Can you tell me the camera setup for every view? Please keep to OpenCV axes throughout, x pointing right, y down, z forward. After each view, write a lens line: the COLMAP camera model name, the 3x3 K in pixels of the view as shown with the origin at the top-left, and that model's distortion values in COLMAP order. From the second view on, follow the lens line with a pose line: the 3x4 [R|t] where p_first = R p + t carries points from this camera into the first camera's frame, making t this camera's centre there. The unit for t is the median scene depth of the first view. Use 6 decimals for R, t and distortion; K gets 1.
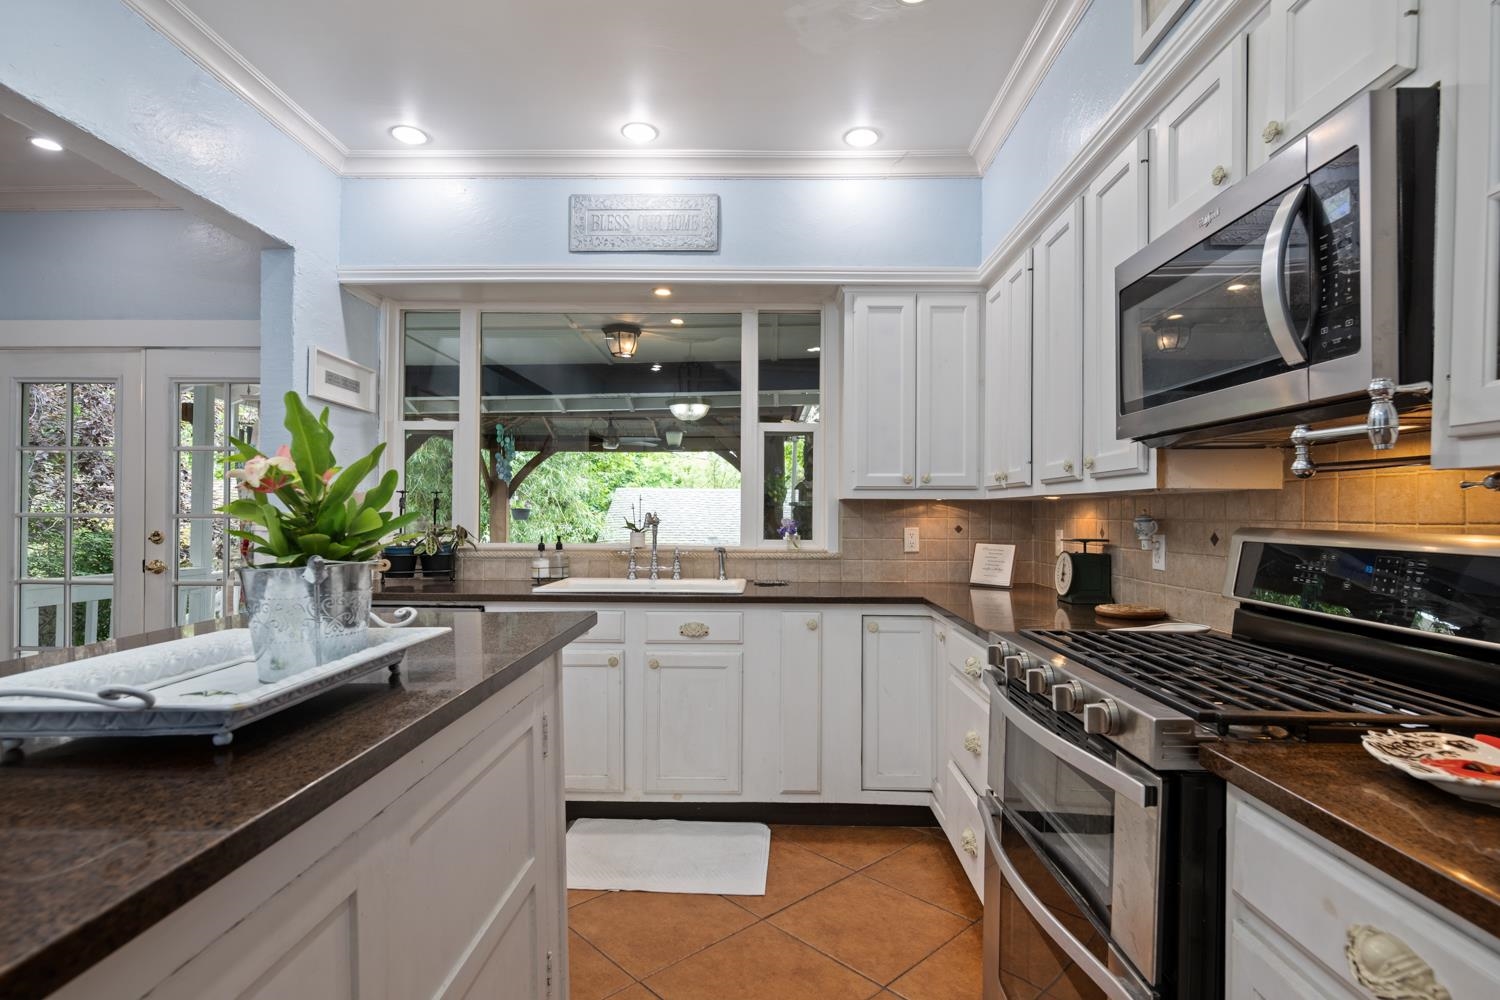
lens RADIAL K [[743.9, 0, 753.2], [0, 743.9, 512.1], [0, 0, 1]] dist [-0.003761, -0.001296]
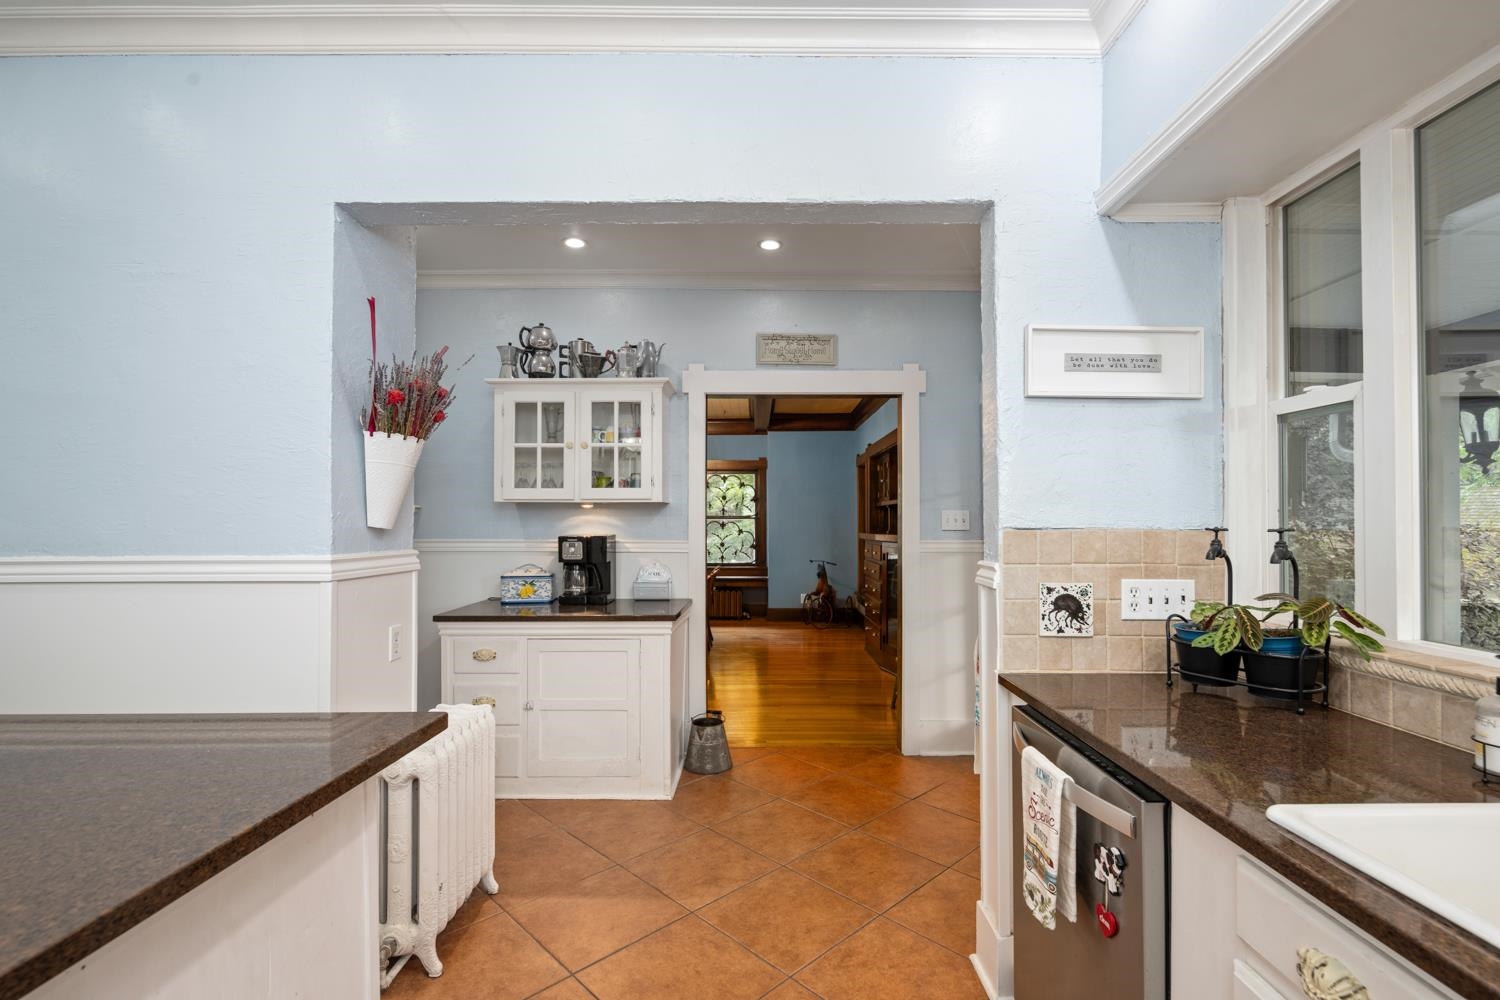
lens RADIAL K [[679.8, 0, 755.0], [0, 679.8, 511.6], [0, 0, 1]] dist [-0.004132, -0.001776]
pose [[0.020183, -0.017811, -0.999638, 0.036422], [0.005037, 0.999830, -0.017713, -0.036011], [0.999784, -0.004677, 0.020269, 0.688139]]
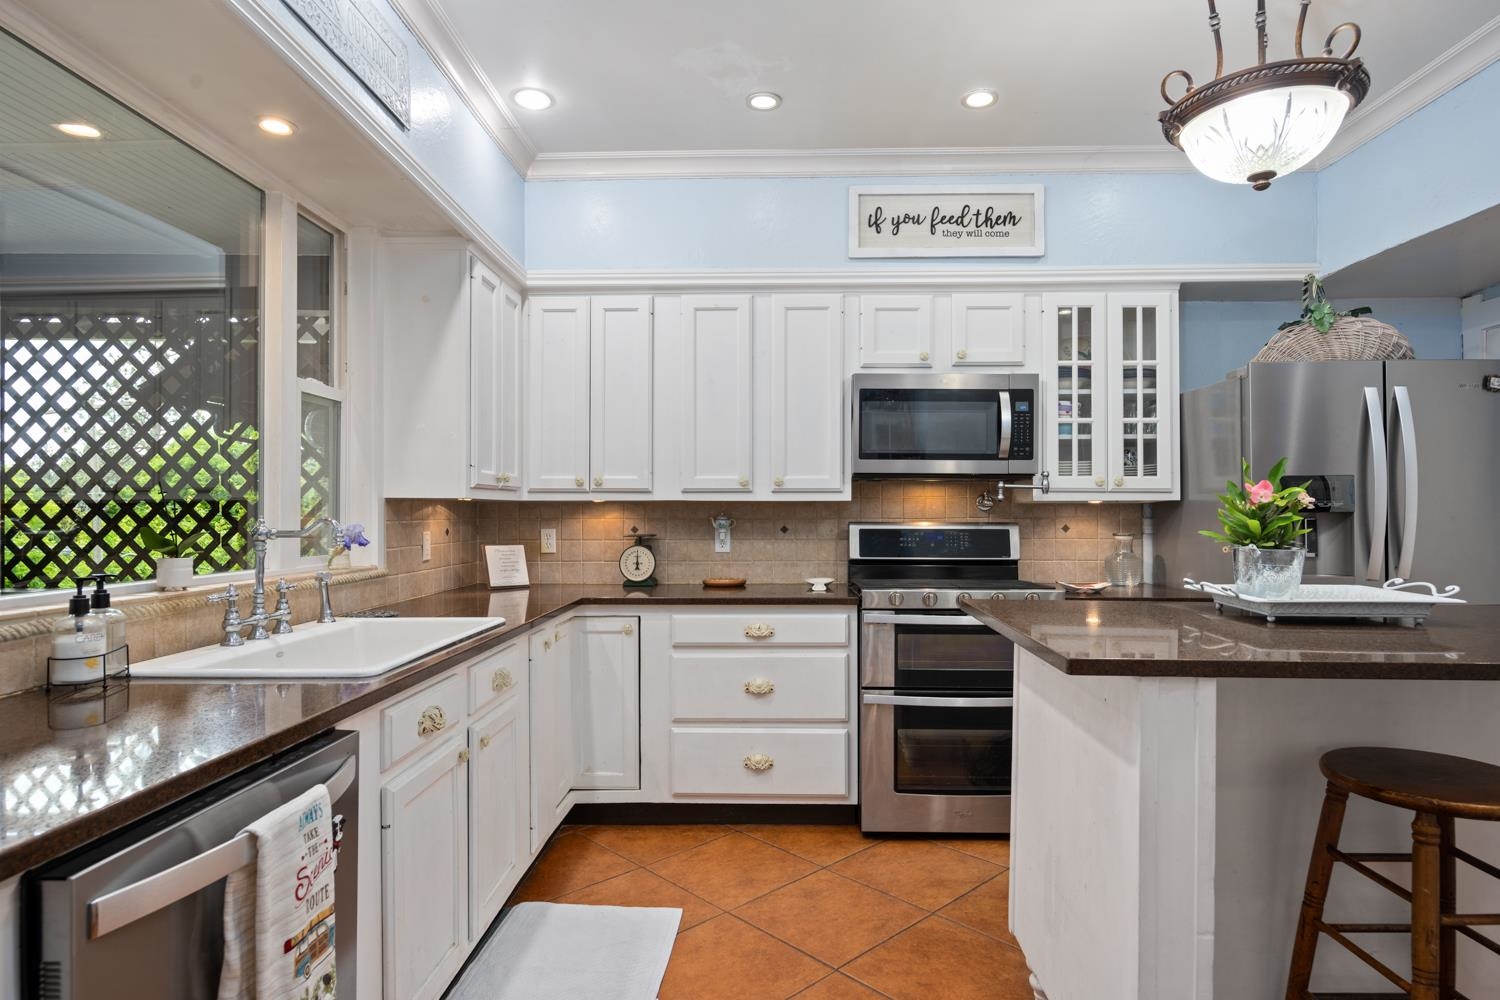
lens RADIAL K [[822.0, 0, 754.1], [0, 822.0, 518.7], [0, 0, 1]] dist [0.005768, -0.005305]
pose [[0.003371, -0.012404, 0.999917, -0.801166], [-0.001192, 0.999922, 0.012408, -0.007356], [-0.999994, -0.001234, 0.003356, 0.684469]]
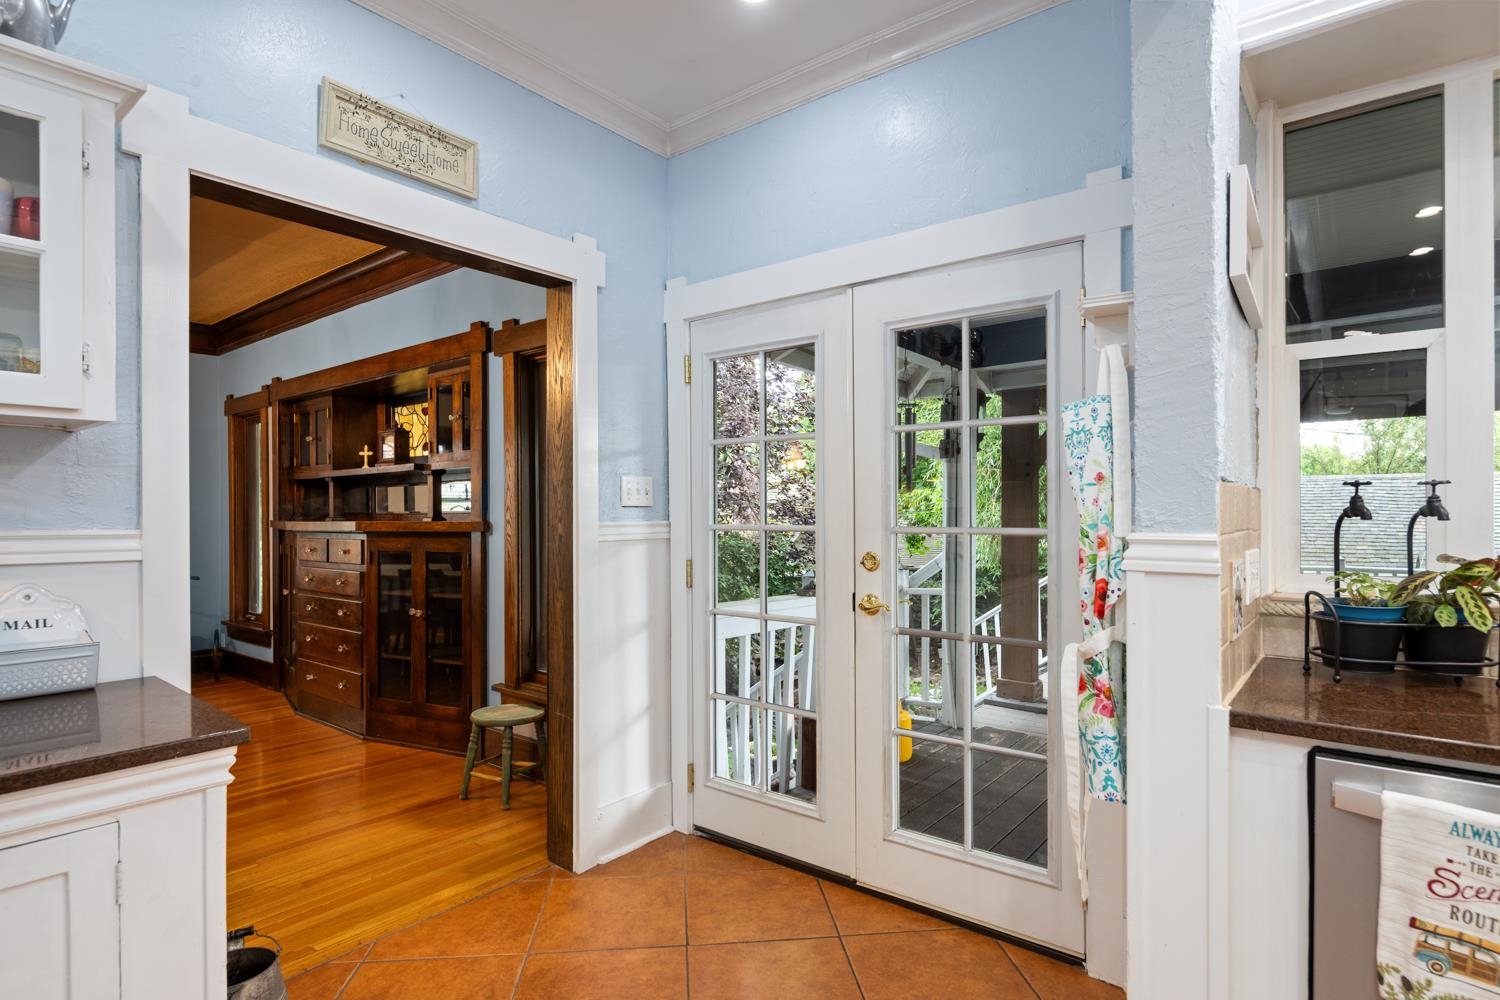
lens RADIAL K [[780.5, 0, 756.0], [0, 780.5, 510.7], [0, 0, 1]] dist [-0.005107, -0.000158]
pose [[0.796098, -0.008030, -0.605114, -0.512742], [0.010203, 0.999948, 0.000154, -0.015279], [0.605082, -0.006297, 0.796139, 0.414884]]
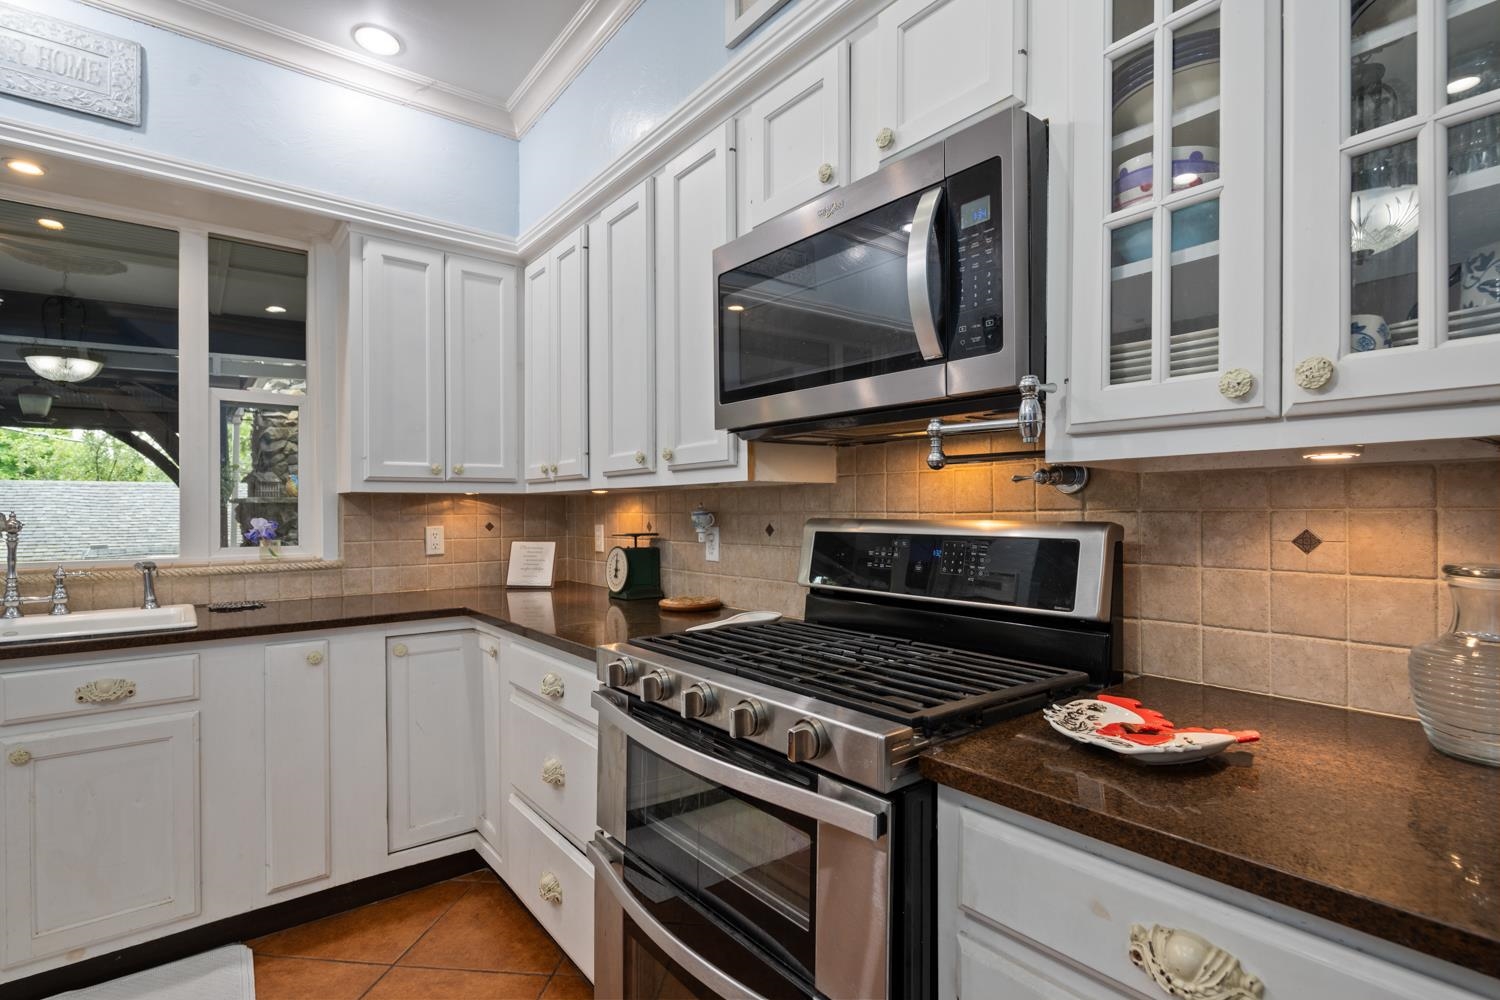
lens RADIAL K [[715.6, 0, 749.0], [0, 715.6, 509.7], [0, 0, 1]] dist [-0.002133, -0.002234]
pose [[0.769378, -0.010296, 0.638711, -0.039541], [0.009481, 0.999944, 0.004698, 0.001268], [-0.638723, 0.002441, 0.769433, 0.144052]]
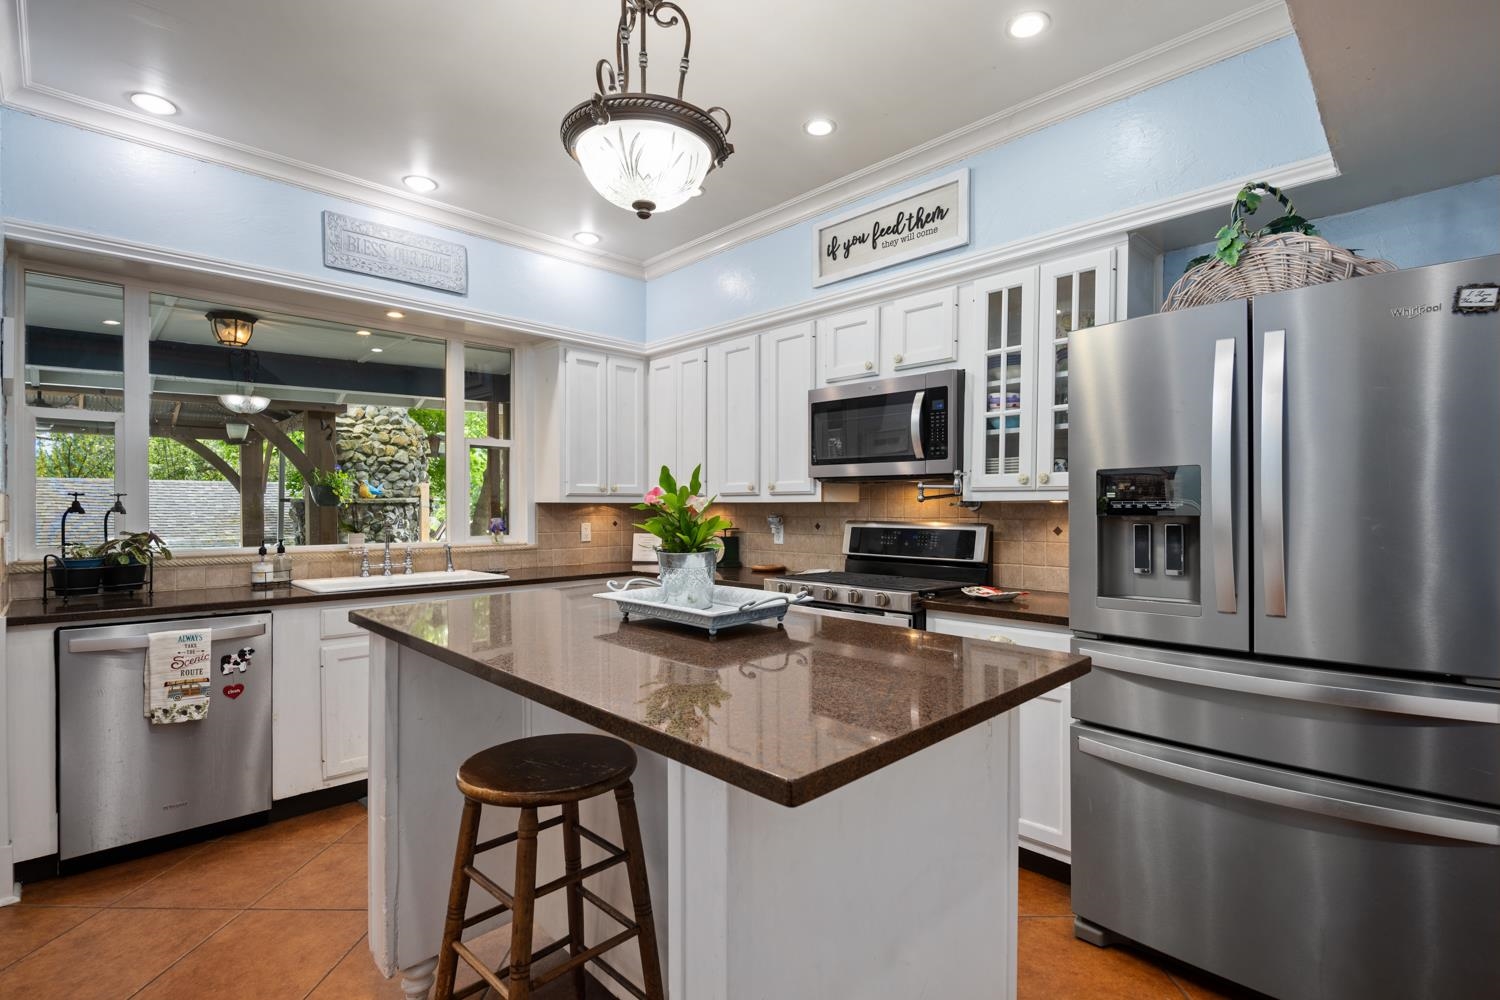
lens RADIAL K [[715.6, 0, 746.1], [0, 715.6, 515.9], [0, 0, 1]] dist [-0.002133, -0.002234]
pose [[0.706963, -0.013898, 0.707114, -0.545139], [0.002745, 0.999853, 0.016907, -0.015212], [-0.707245, -0.010011, 0.706898, -0.129013]]
